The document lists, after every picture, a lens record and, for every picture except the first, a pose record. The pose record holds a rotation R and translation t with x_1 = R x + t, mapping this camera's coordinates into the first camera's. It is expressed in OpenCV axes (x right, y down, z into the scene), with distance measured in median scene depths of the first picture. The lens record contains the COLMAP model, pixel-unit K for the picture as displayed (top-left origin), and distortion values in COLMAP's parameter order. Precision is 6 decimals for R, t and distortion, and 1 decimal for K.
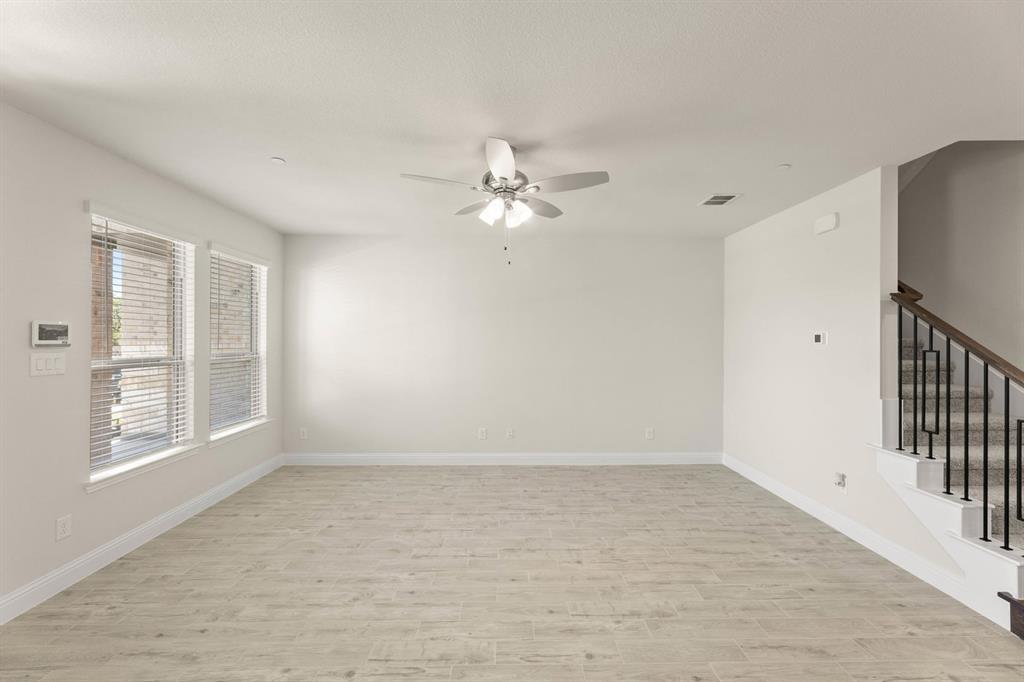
lens RADIAL K [[410.6, 0, 514.8], [0, 410.6, 337.4], [0, 0, 1]] dist [-0.000296, 0.000613]
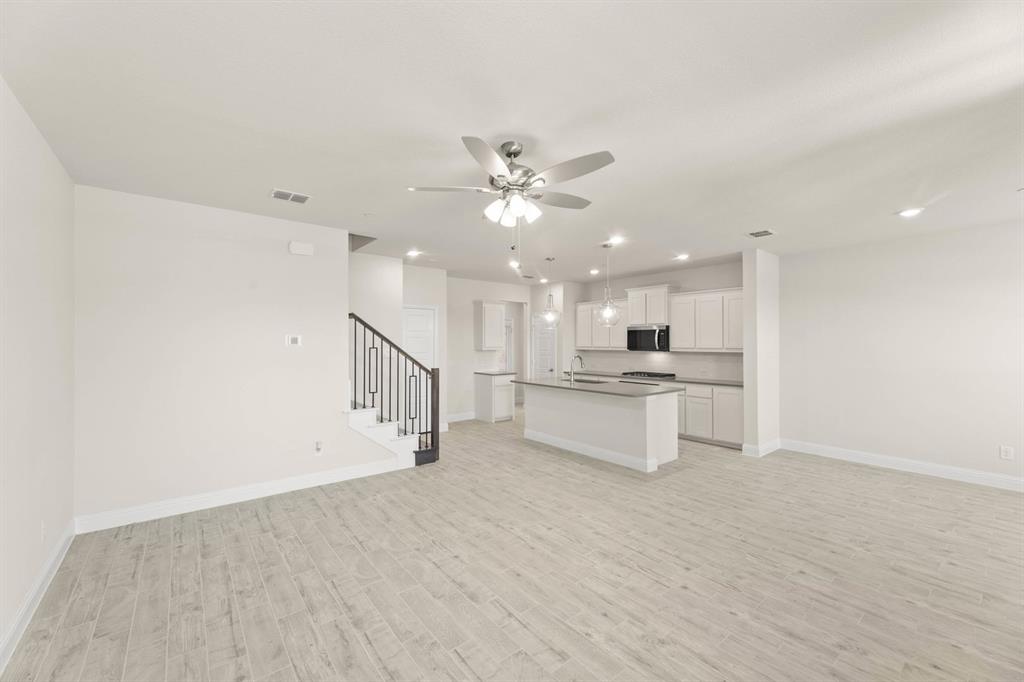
lens RADIAL K [[410.6, 0, 514.0], [0, 410.6, 339.9], [0, 0, 1]] dist [-0.000296, 0.000613]
pose [[-0.611461, 0.001443, 0.791273, -0.715038], [-0.004491, 0.999976, -0.005294, 0.004351], [-0.791262, -0.006791, -0.611440, 1.442271]]
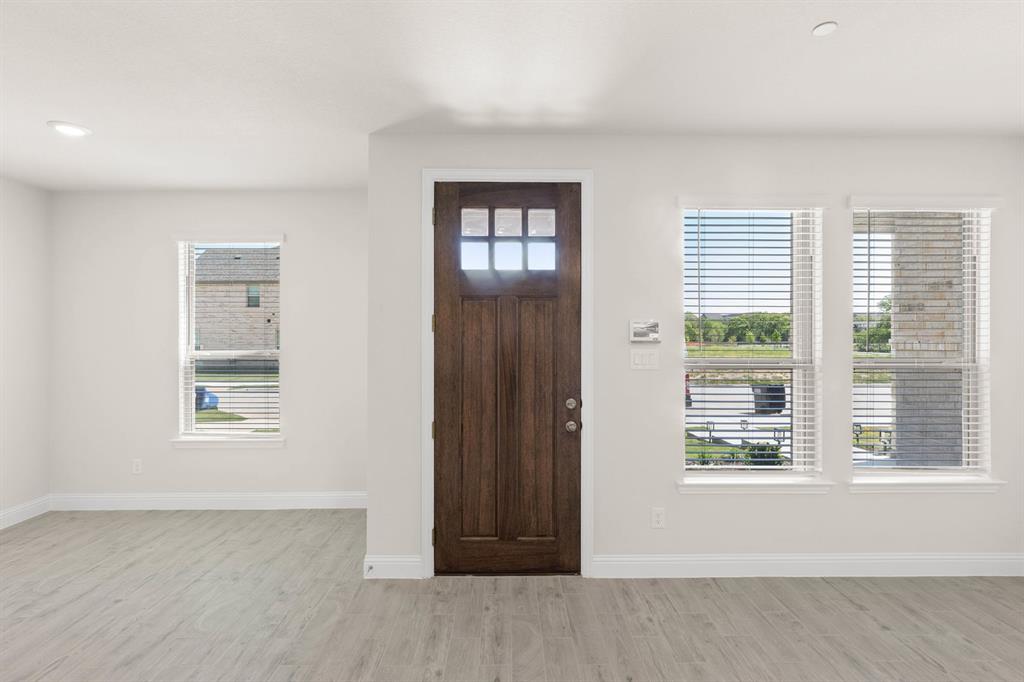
lens RADIAL K [[485.0, 0, 512.8], [0, 485.0, 338.4], [0, 0, 1]] dist [-0.000669, -0.000992]
pose [[-0.014831, 0.000079, -0.999890, 0.108782], [0.002027, 0.999998, 0.000049, 0.007723], [0.999888, -0.002026, -0.014831, 0.548060]]
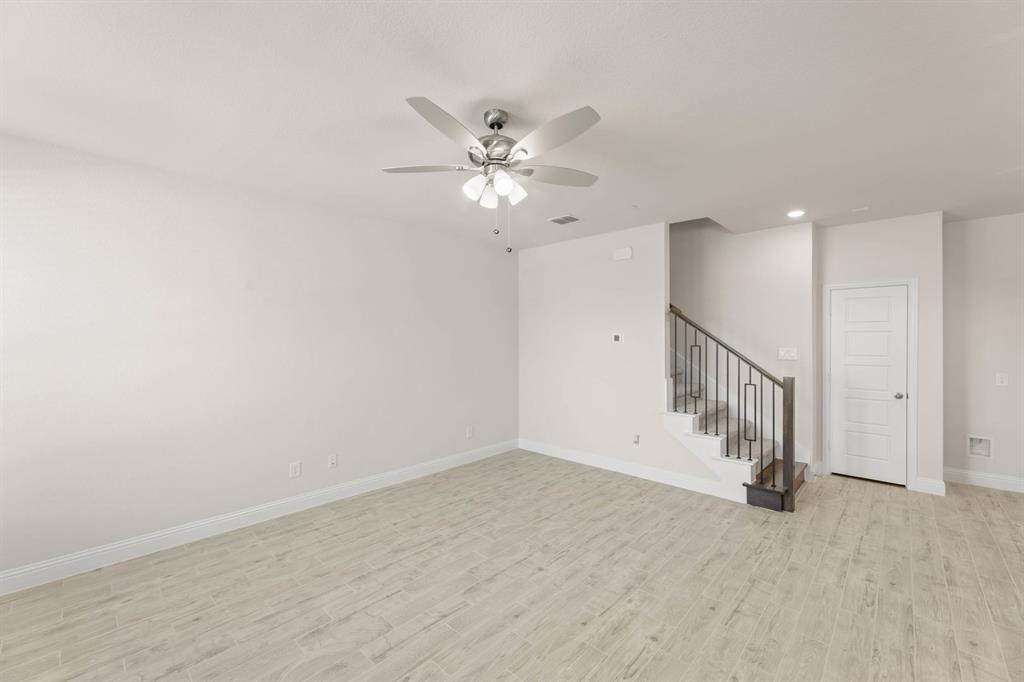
lens RADIAL K [[410.6, 0, 512.1], [0, 410.6, 345.2], [0, 0, 1]] dist [-0.000296, 0.000613]
pose [[0.702686, -0.013418, 0.711374, -0.546255], [0.002490, 0.999862, 0.016400, 0.000546], [-0.711496, -0.009753, 0.702623, 0.350161]]
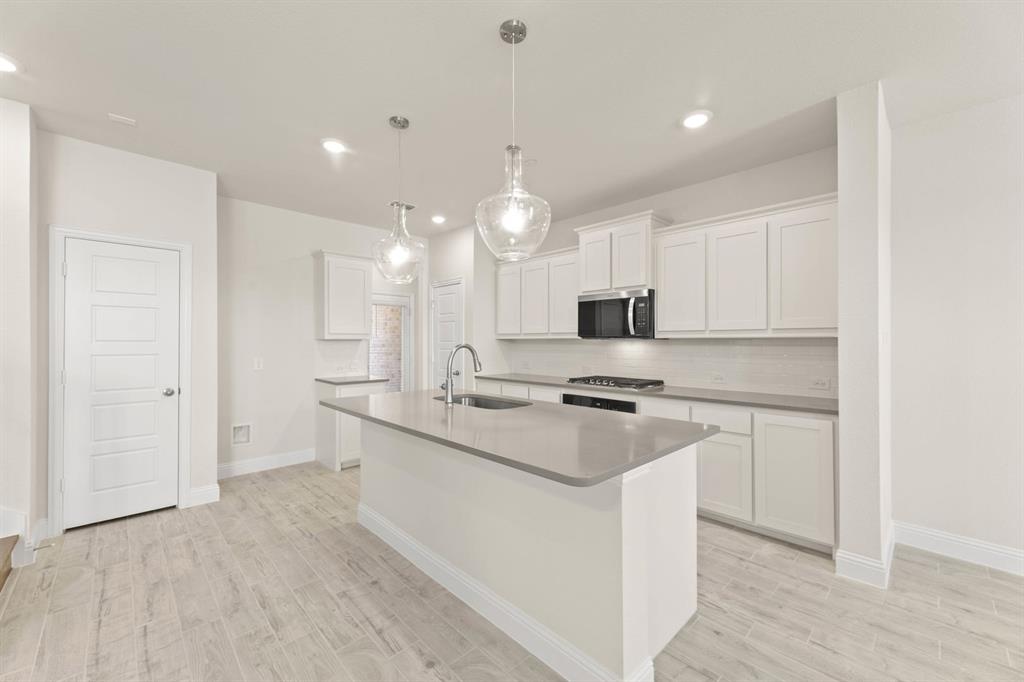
lens RADIAL K [[410.6, 0, 513.9], [0, 410.6, 336.8], [0, 0, 1]] dist [-0.000296, 0.000613]
pose [[-0.680791, 0.004744, 0.732462, -0.025508], [-0.004474, 0.999933, -0.010634, 0.063228], [-0.732464, -0.010517, -0.680724, 0.468568]]
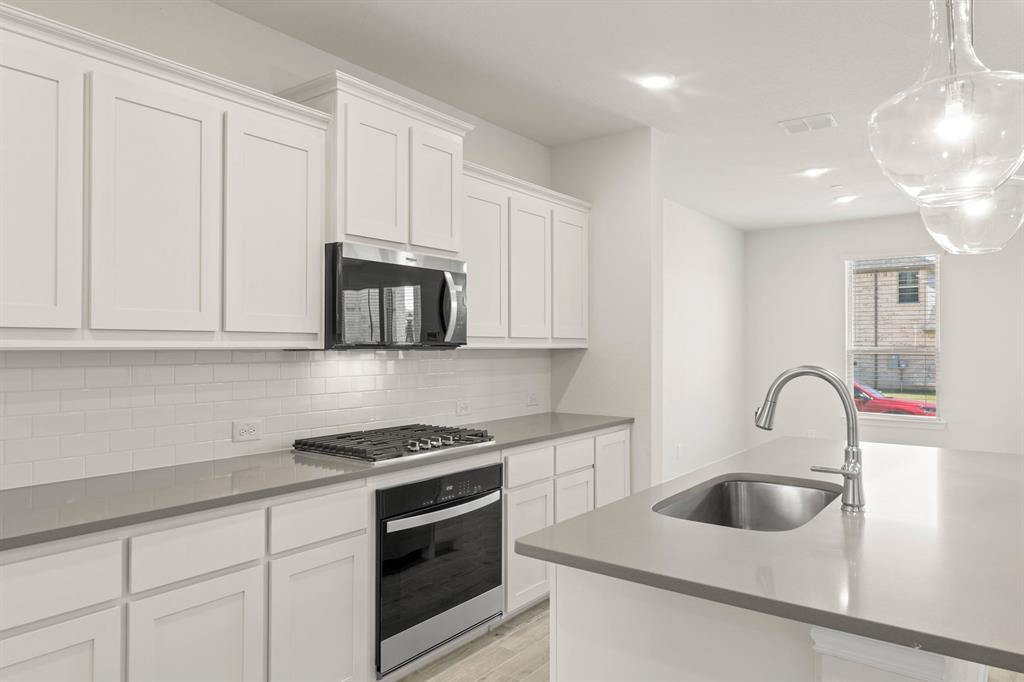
lens RADIAL K [[661.5, 0, 505.3], [0, 661.5, 341.7], [0, 0, 1]] dist [0.008556, 0.001442]
pose [[-0.619358, -0.008477, -0.785063, 1.431413], [-0.000260, 0.999944, -0.010592, 0.052726], [0.785109, -0.006356, -0.619325, 0.087598]]
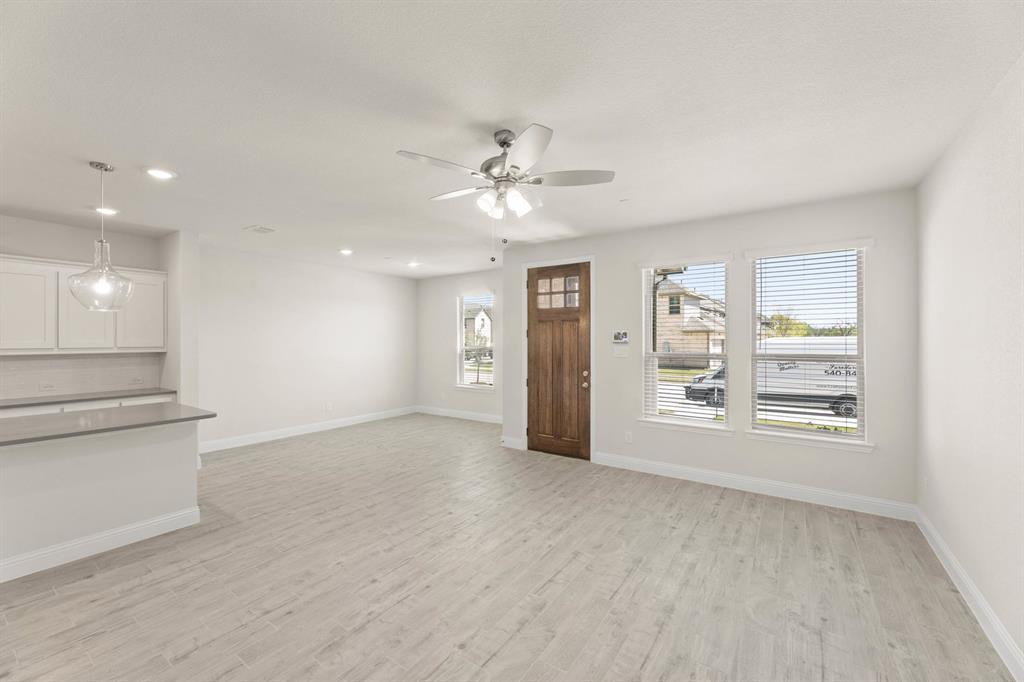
lens RADIAL K [[410.6, 0, 510.8], [0, 410.6, 338.3], [0, 0, 1]] dist [-0.000296, 0.000613]
pose [[-0.591268, -0.003271, -0.806468, 0.656224], [0.001596, 0.999985, -0.005226, 0.006588], [0.806473, -0.004377, -0.591254, 1.421629]]
